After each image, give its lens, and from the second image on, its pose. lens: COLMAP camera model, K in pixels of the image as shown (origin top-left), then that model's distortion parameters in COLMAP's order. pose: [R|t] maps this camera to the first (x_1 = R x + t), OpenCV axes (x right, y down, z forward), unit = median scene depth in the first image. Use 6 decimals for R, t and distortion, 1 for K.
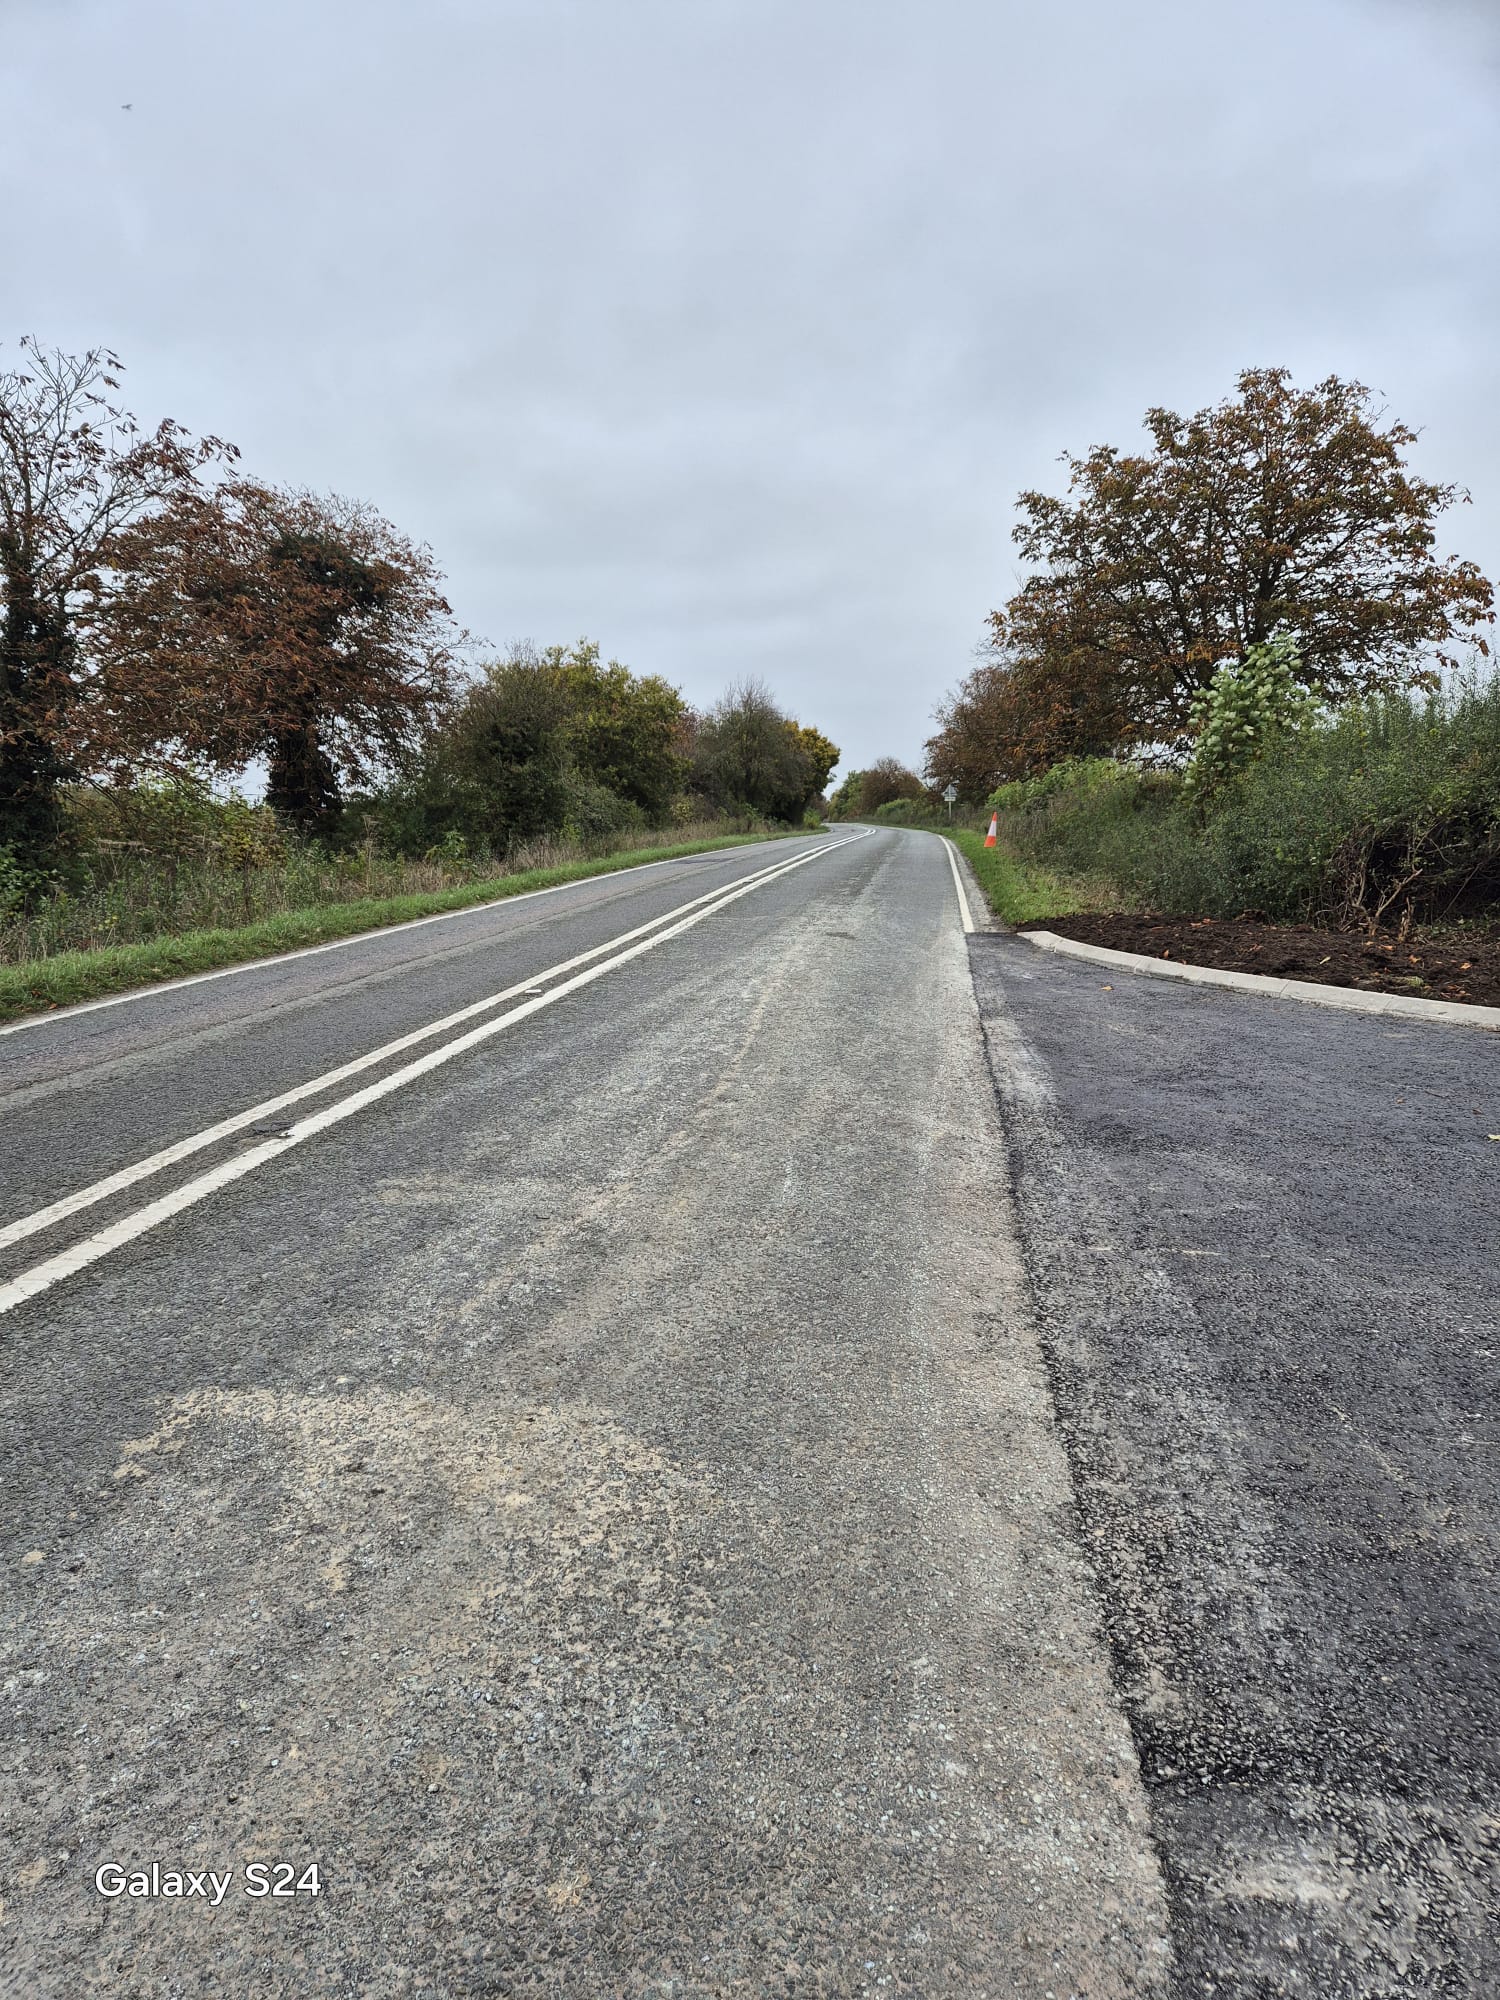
lens RADIAL K [[1129.1, 0, 746.0], [0, 1129.1, 1005.3], [0, 0, 1]] dist [0.061817, -0.000316]
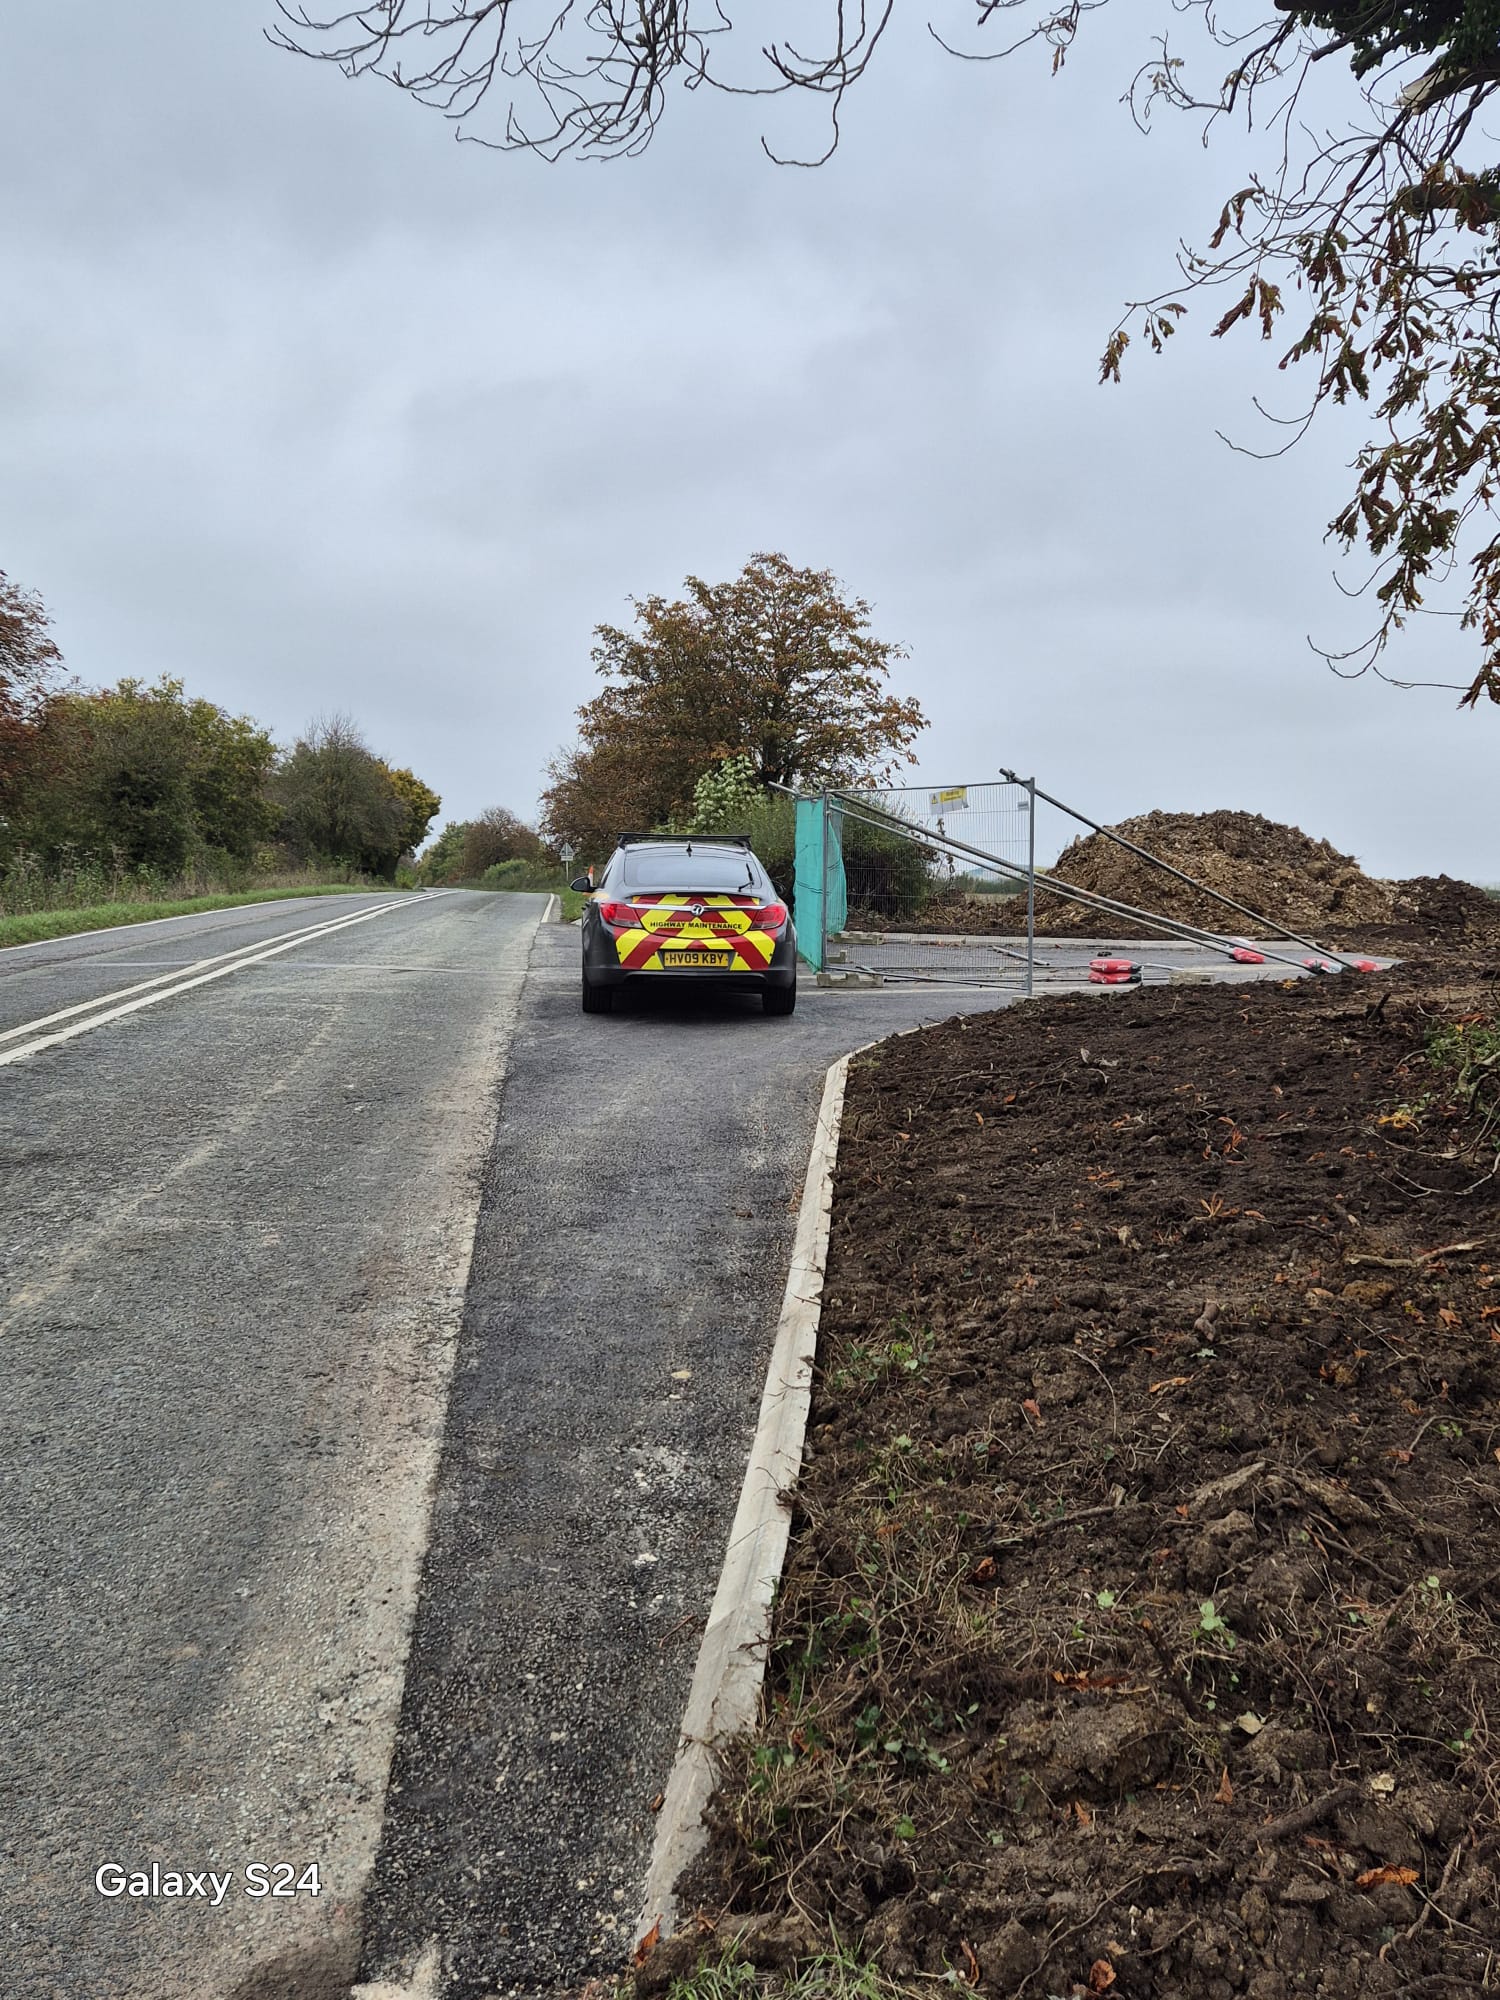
lens RADIAL K [[2050.1, 0, 741.2], [0, 2050.1, 958.5], [0, 0, 1]] dist [0.068796, -0.029224]
pose [[0.971093, 0.018411, 0.237989, -0.080766], [0.014224, 0.990786, -0.134690, 0.133157], [-0.238276, 0.134182, 0.961884, -0.662888]]
